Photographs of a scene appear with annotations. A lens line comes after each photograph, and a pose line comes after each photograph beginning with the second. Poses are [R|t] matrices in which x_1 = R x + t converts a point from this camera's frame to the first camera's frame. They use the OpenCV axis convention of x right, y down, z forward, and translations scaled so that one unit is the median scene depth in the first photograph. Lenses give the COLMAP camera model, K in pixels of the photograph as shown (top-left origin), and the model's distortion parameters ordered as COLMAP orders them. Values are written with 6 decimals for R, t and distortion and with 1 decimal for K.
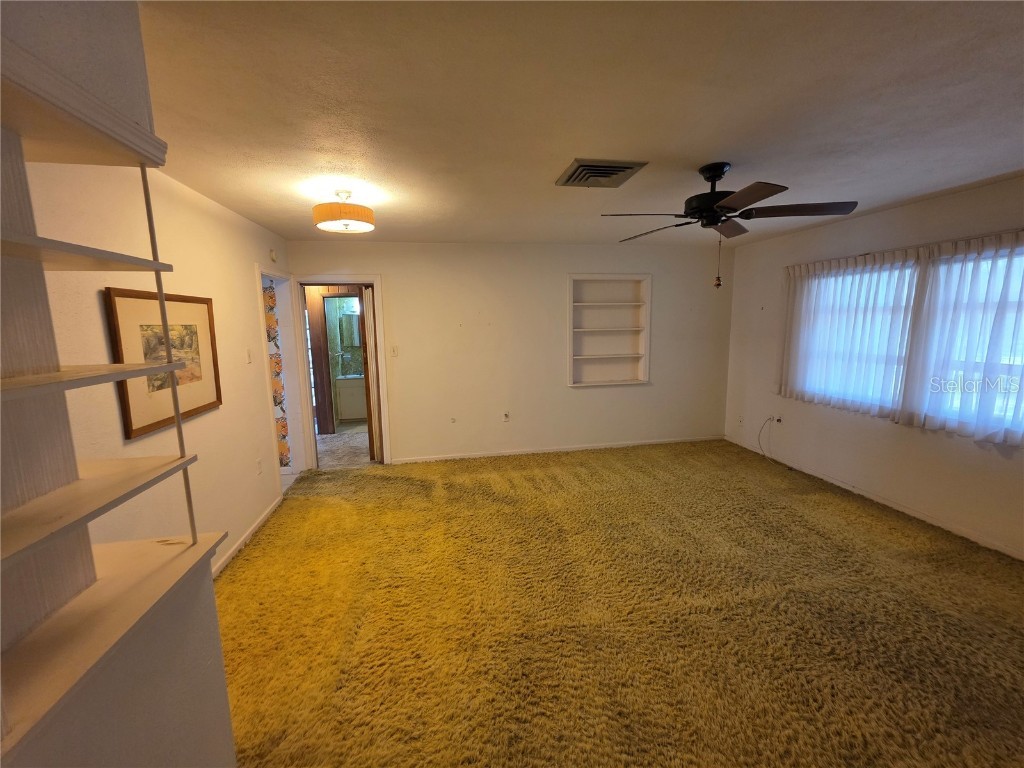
lens RADIAL K [[410.0, 0, 513.4], [0, 410.0, 380.9], [0, 0, 1]] dist [0.000966, 0.000727]
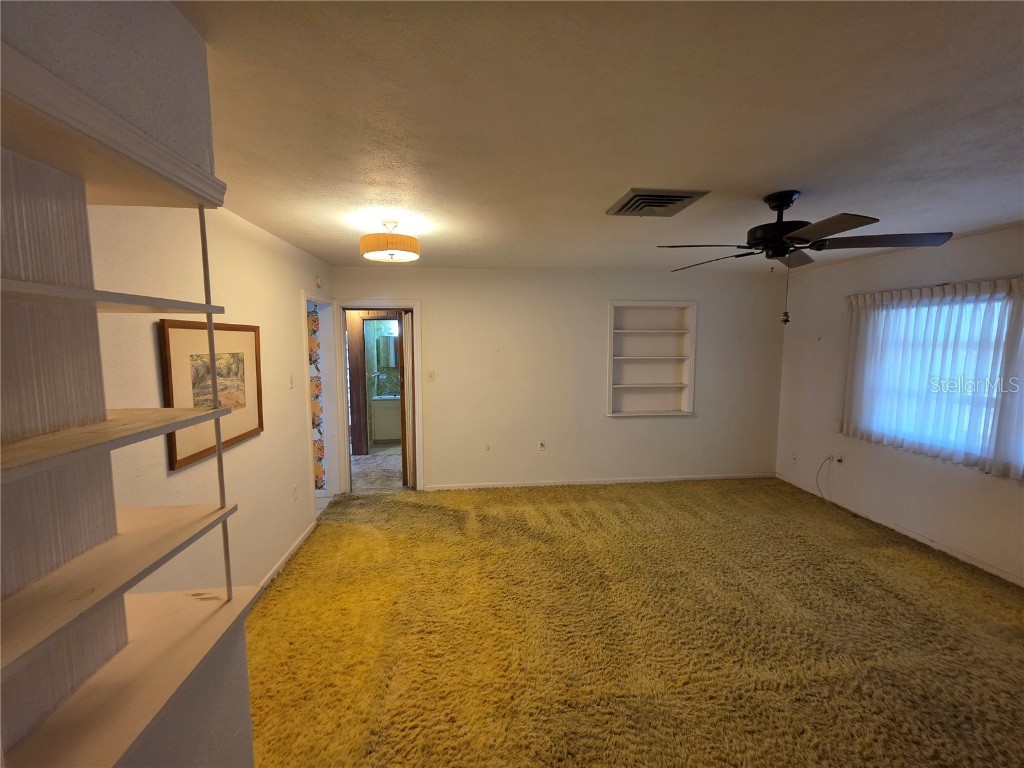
lens RADIAL K [[410.0, 0, 513.4], [0, 410.0, 380.9], [0, 0, 1]] dist [0.000966, 0.000727]
pose [[0.997261, 0.022728, -0.070381, -0.039521], [-0.025907, 0.998669, -0.044592, -0.040632], [0.069274, 0.046293, 0.996523, 0.046098]]
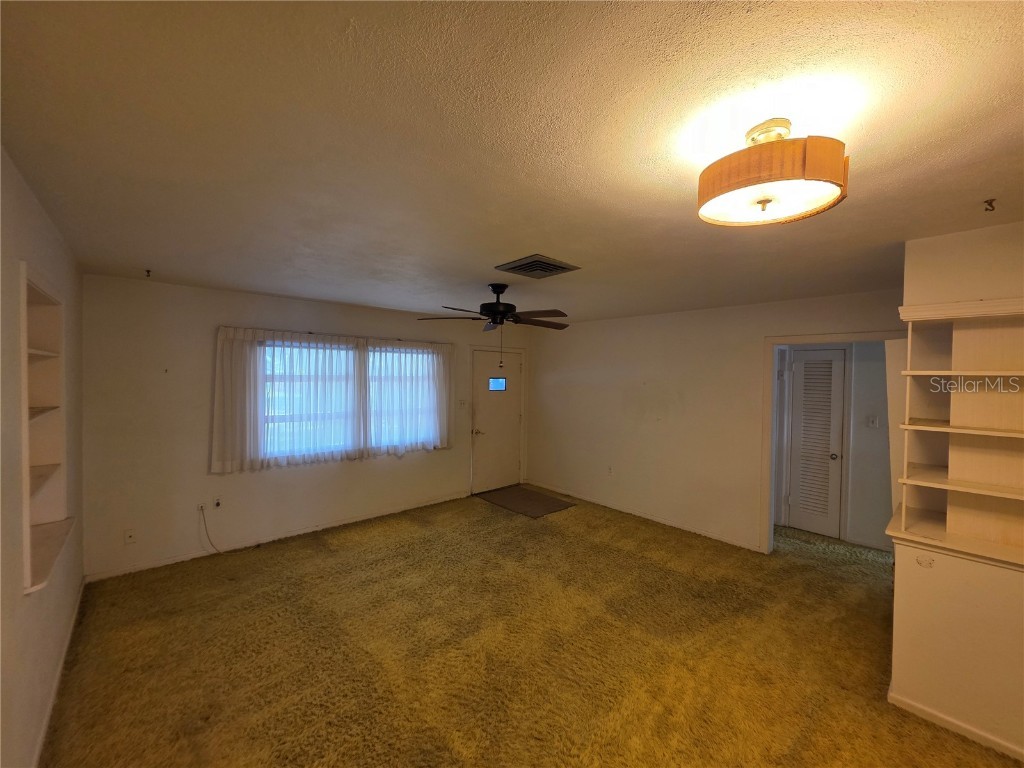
lens RADIAL K [[410.0, 0, 513.4], [0, 410.0, 380.9], [0, 0, 1]] dist [0.000966, 0.000727]
pose [[-0.528977, -0.009873, 0.848578, -0.708847], [0.113967, 0.990048, 0.082562, -0.285180], [-0.840949, 0.140383, -0.522588, 1.644407]]
